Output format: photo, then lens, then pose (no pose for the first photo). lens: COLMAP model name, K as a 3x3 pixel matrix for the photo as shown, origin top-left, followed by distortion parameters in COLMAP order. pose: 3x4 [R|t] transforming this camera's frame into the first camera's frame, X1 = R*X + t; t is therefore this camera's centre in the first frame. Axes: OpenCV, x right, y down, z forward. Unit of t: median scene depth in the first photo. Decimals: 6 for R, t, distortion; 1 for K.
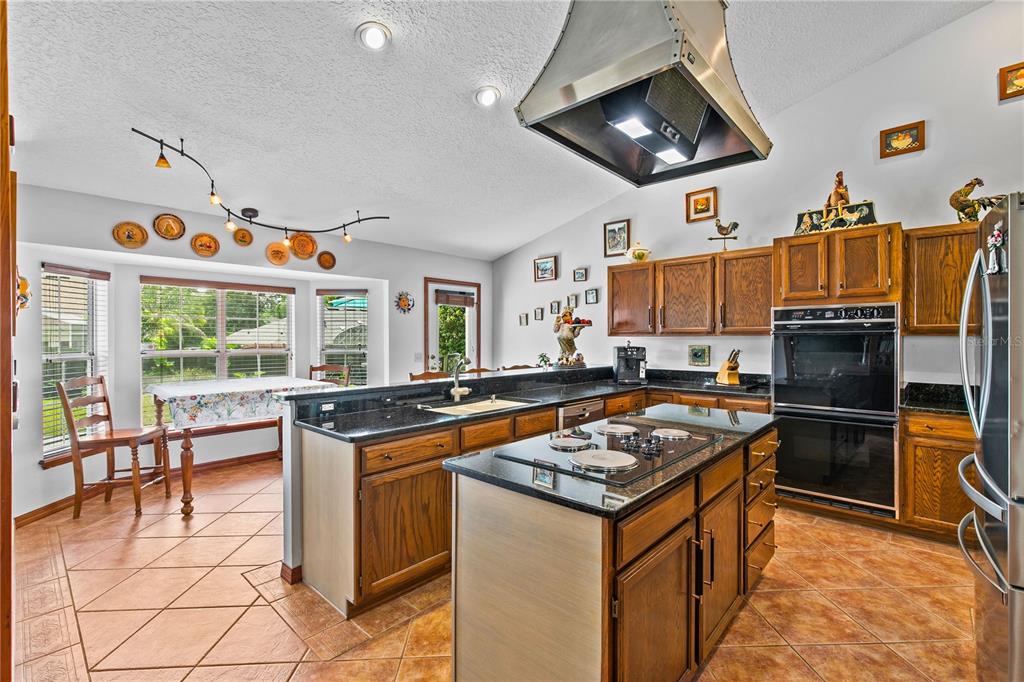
lens RADIAL K [[460.3, 0, 517.6], [0, 460.3, 341.1], [0, 0, 1]] dist [0.005532, -0.002042]
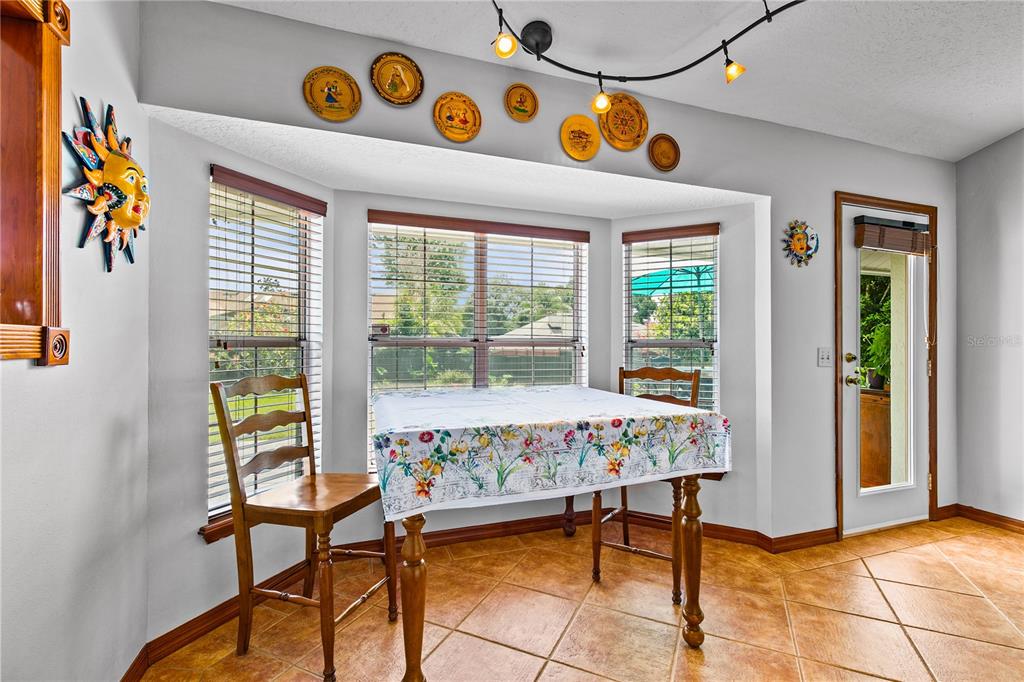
lens RADIAL K [[460.3, 0, 512.2], [0, 460.3, 341.5], [0, 0, 1]] dist [0.005532, -0.002042]
pose [[0.881787, -0.000851, -0.471647, -0.368237], [-0.006066, 0.999895, -0.013146, 0.036741], [0.471609, 0.014453, 0.881689, 0.559335]]
